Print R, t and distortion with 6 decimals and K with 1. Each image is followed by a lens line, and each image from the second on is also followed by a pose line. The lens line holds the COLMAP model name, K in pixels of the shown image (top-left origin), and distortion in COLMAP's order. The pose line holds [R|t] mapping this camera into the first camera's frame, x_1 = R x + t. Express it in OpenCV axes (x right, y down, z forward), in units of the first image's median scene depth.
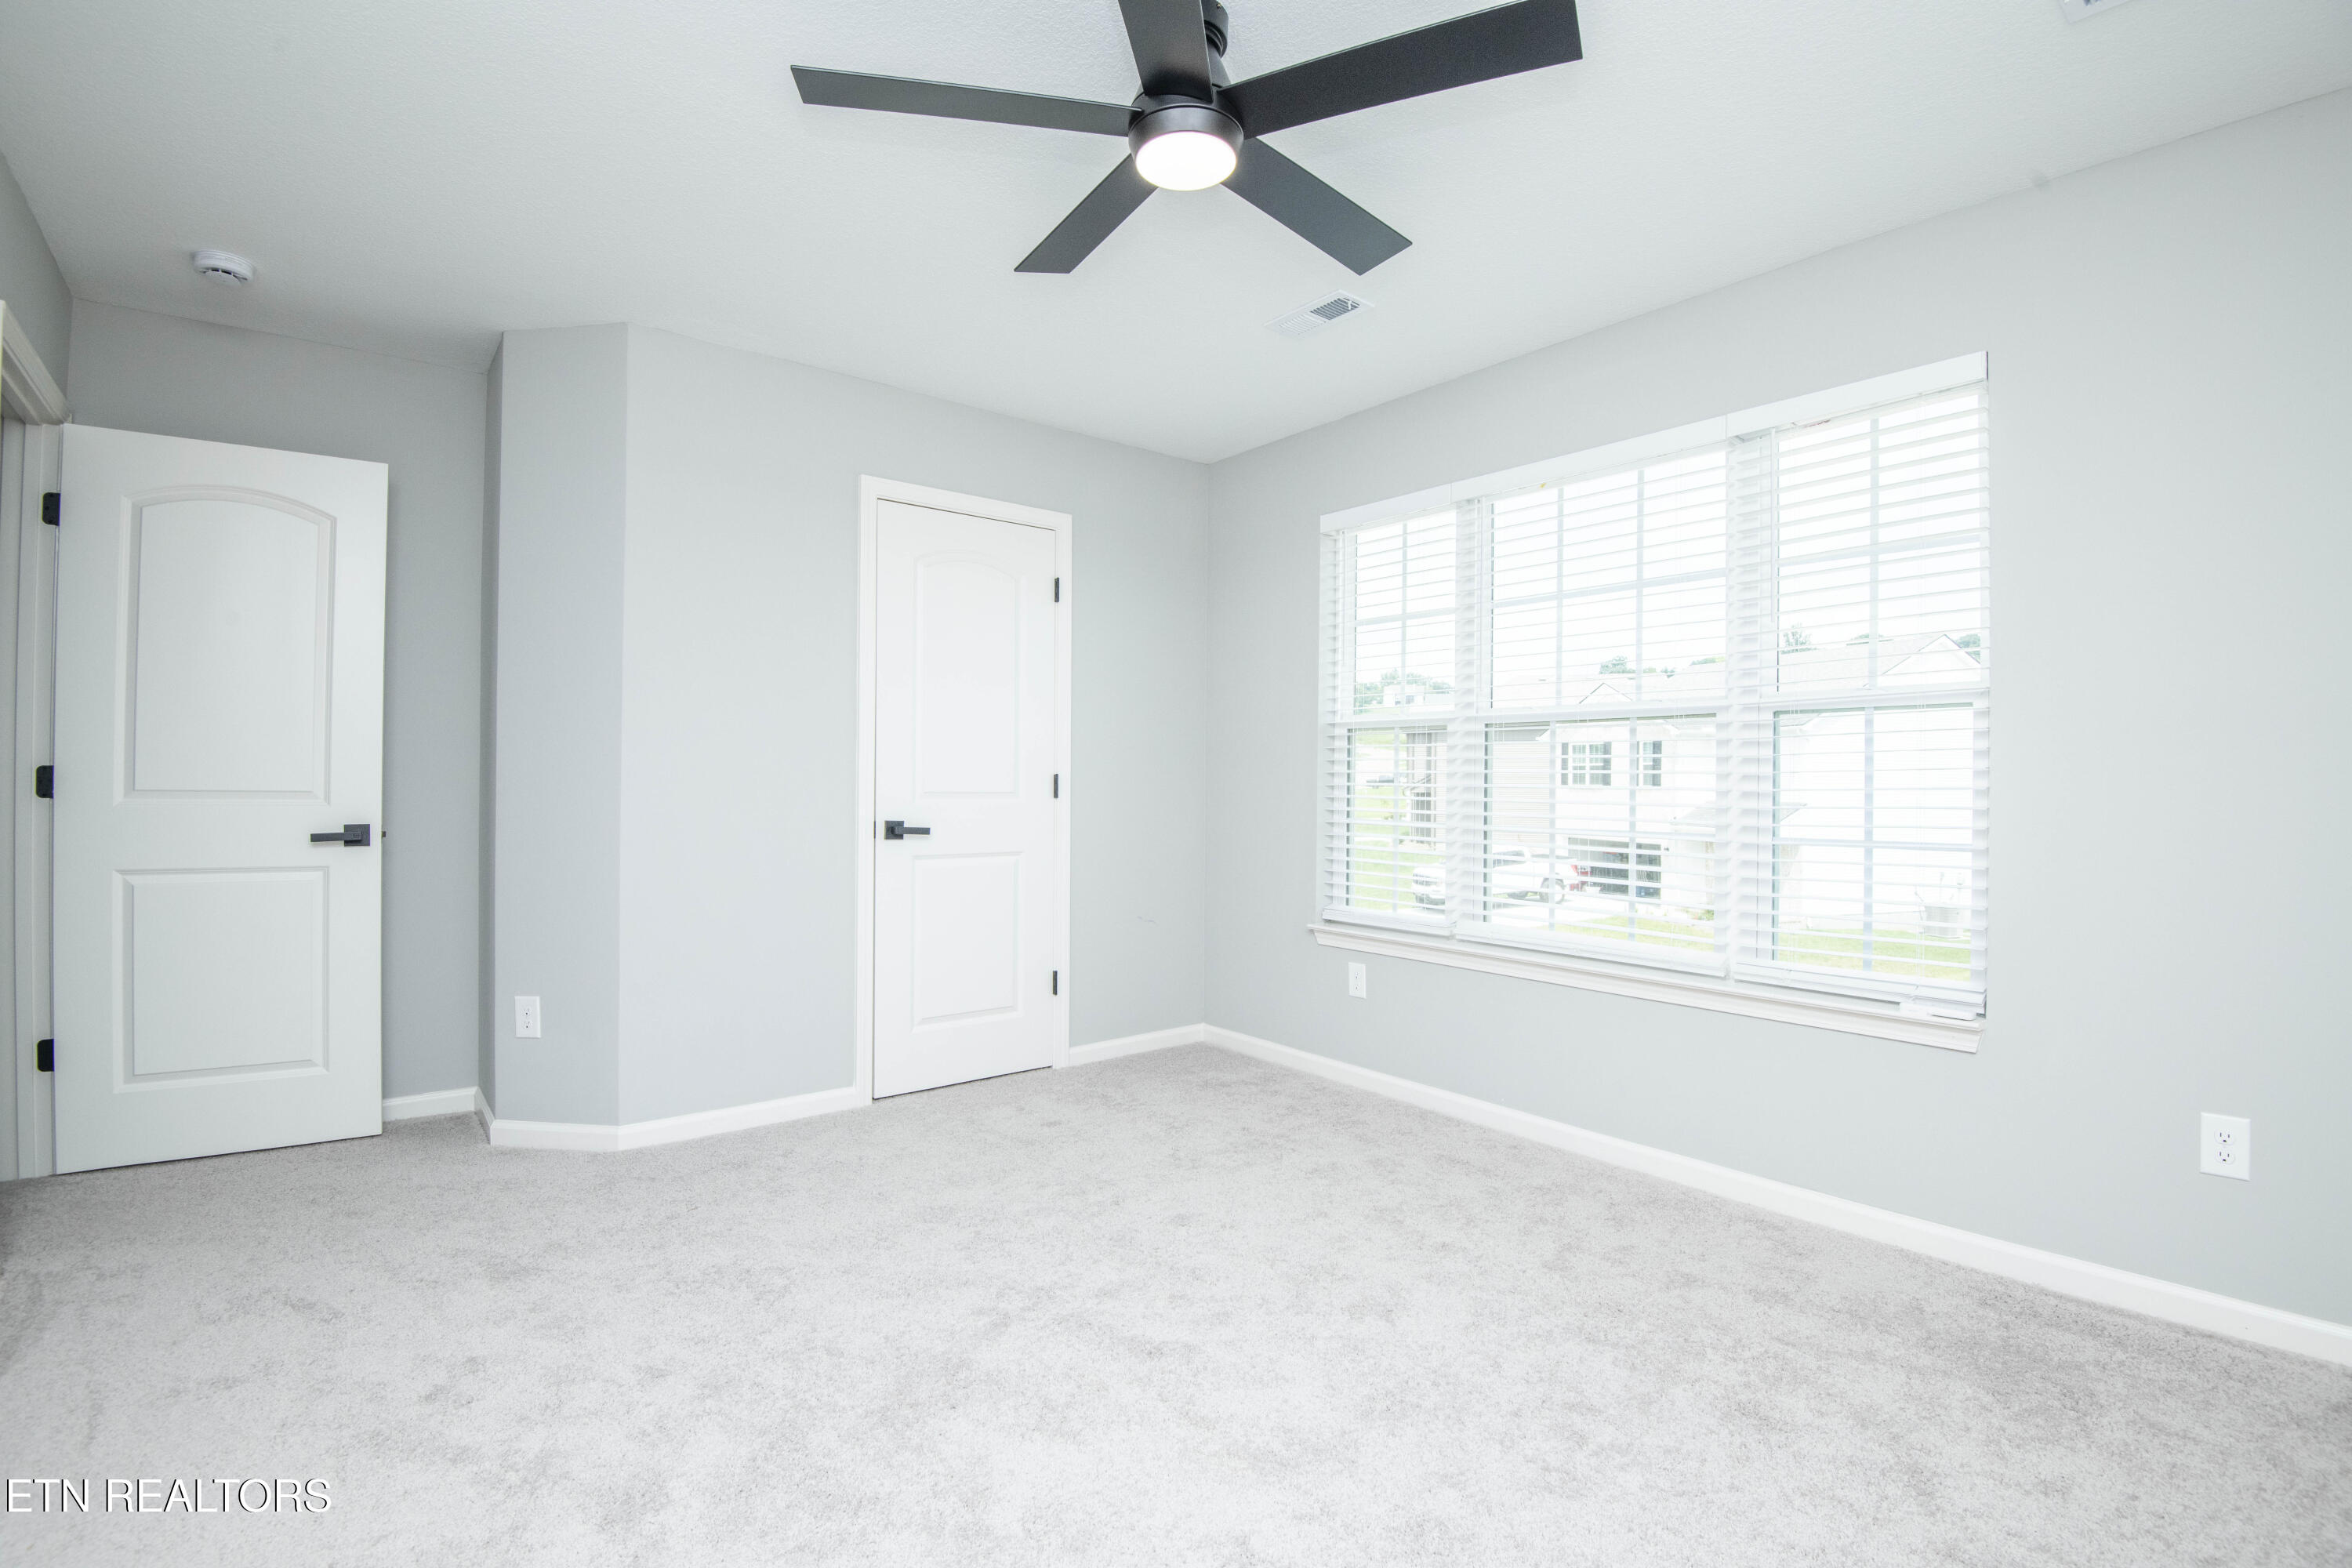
lens RADIAL K [[1085.3, 0, 1177.4], [0, 1085.3, 794.3], [0, 0, 1]] dist [-0.029301, -0.007723]
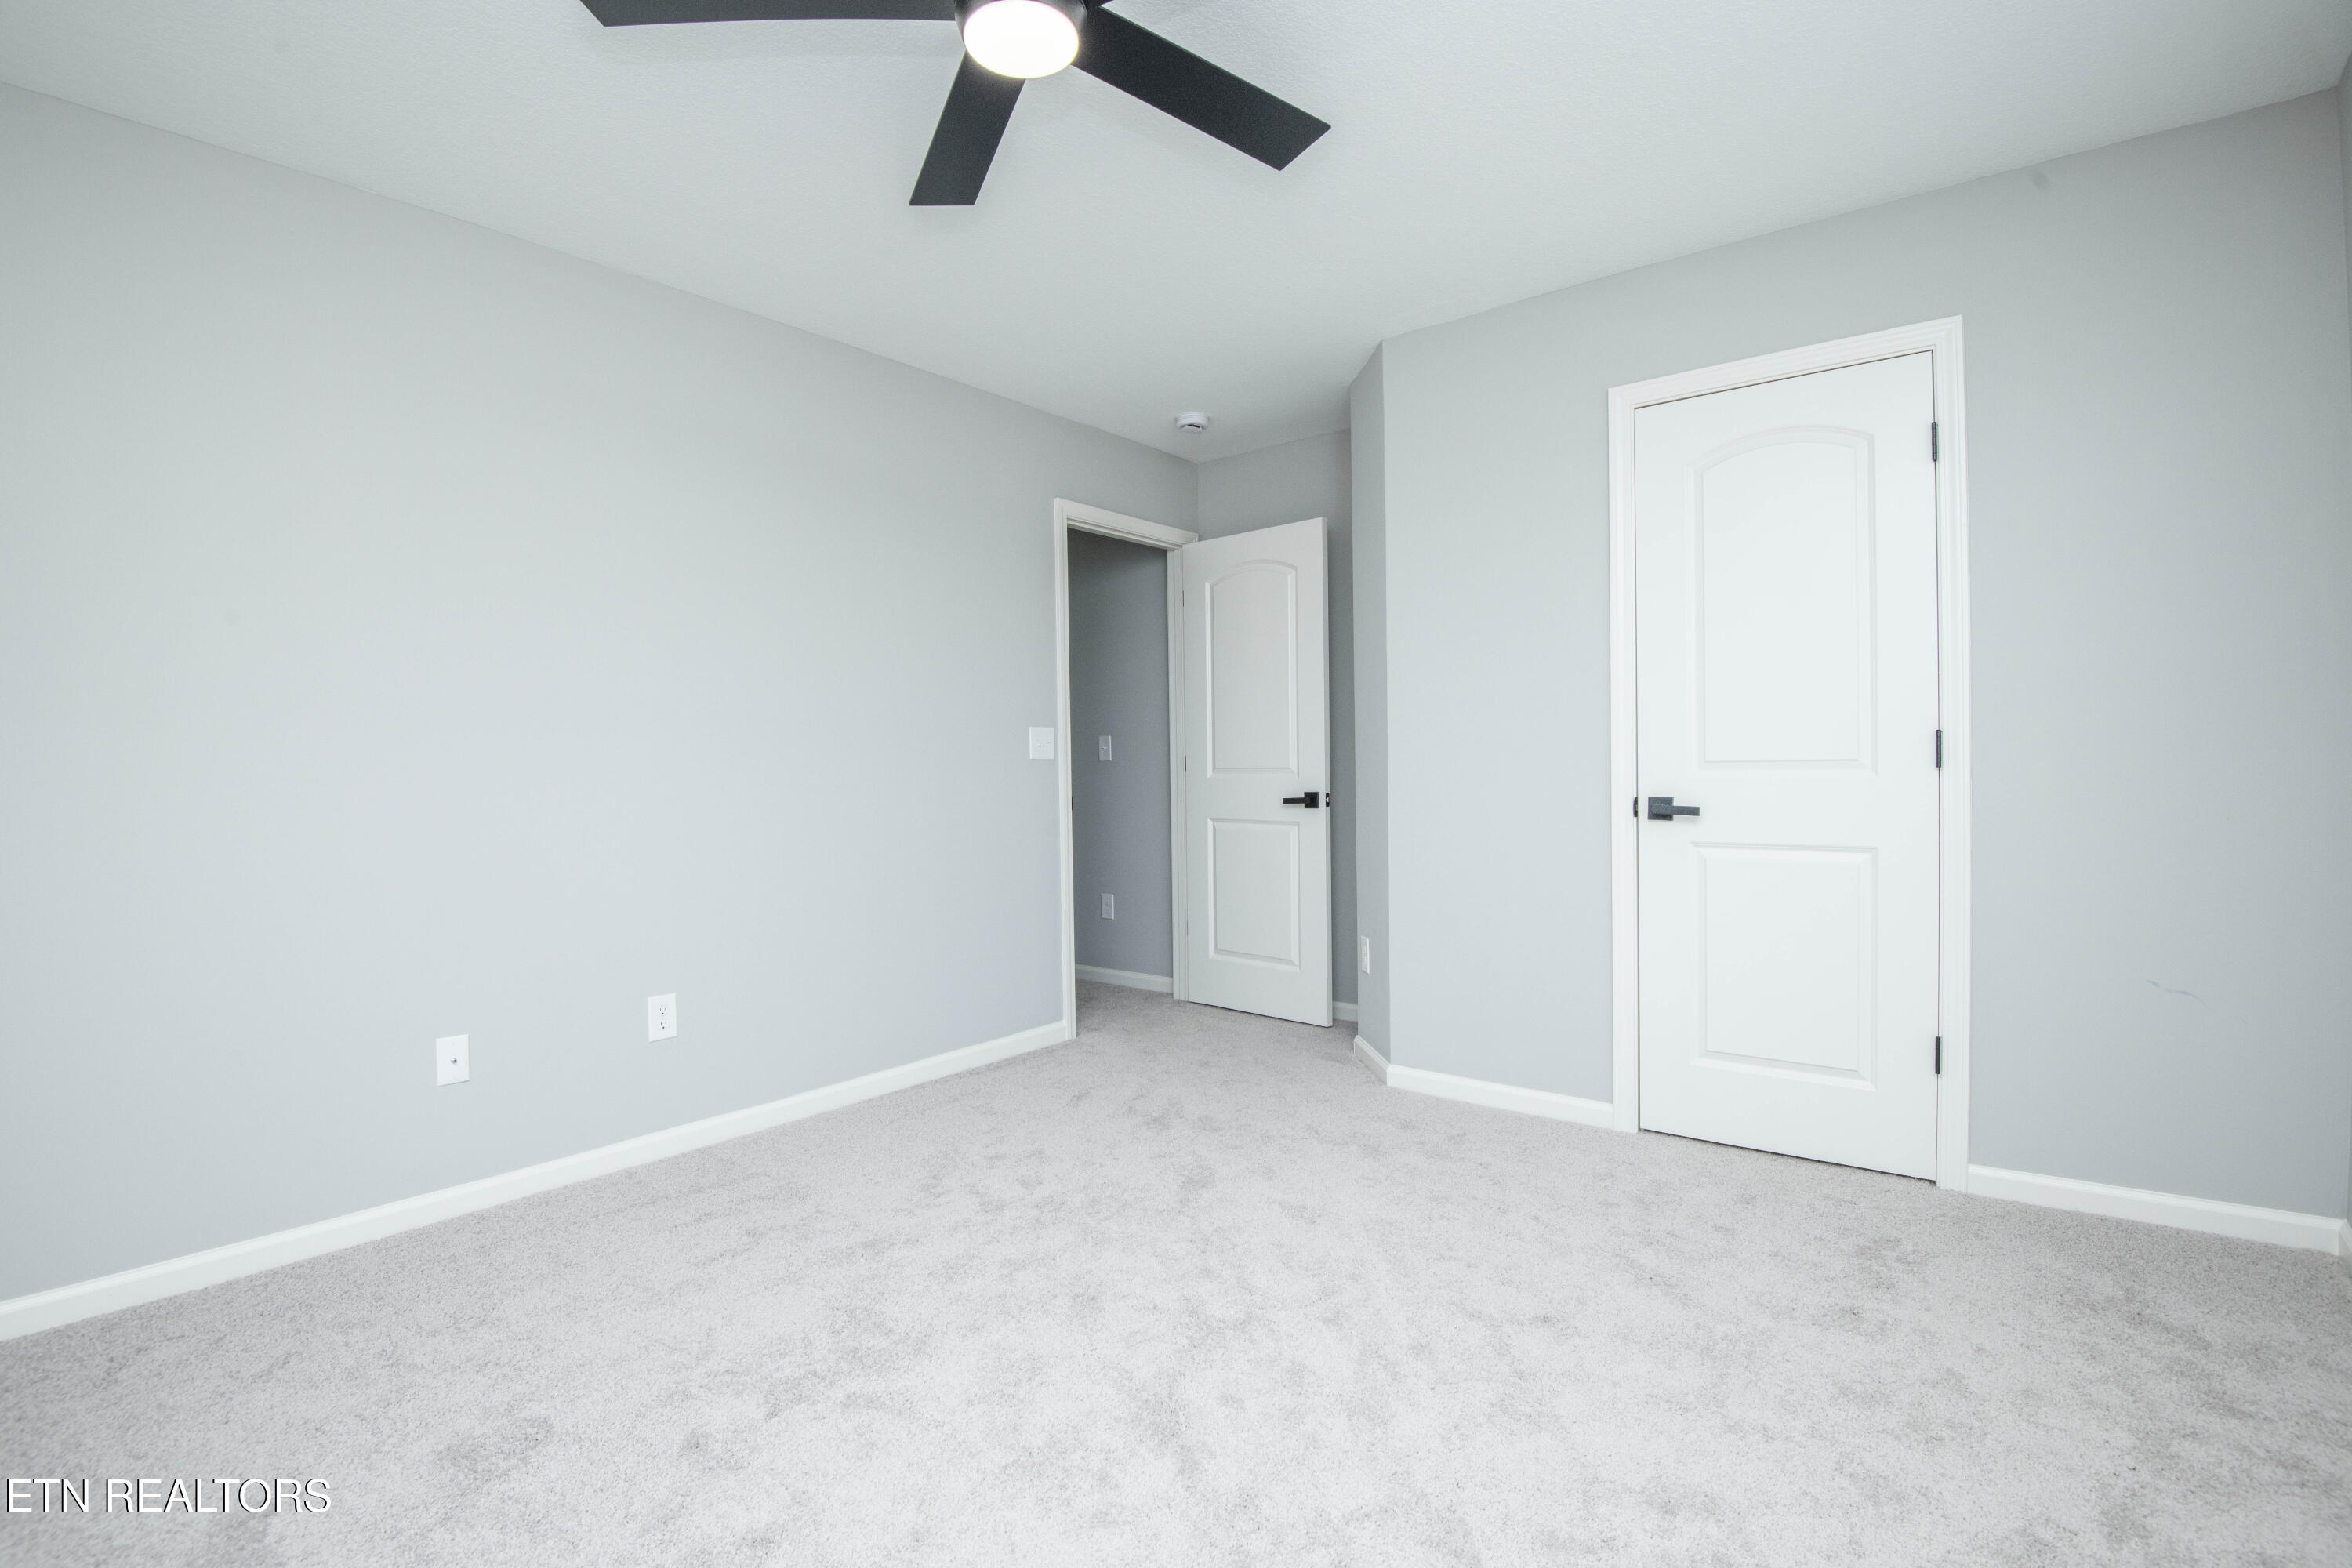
lens RADIAL K [[1085.3, 0, 1154.0], [0, 1085.3, 784.2], [0, 0, 1]] dist [-0.029301, -0.007723]
pose [[0.191806, 0.009299, -0.981389, 0.469679], [0.012614, 0.999849, 0.011939, -0.000036], [0.981352, -0.014669, 0.191659, 0.479078]]
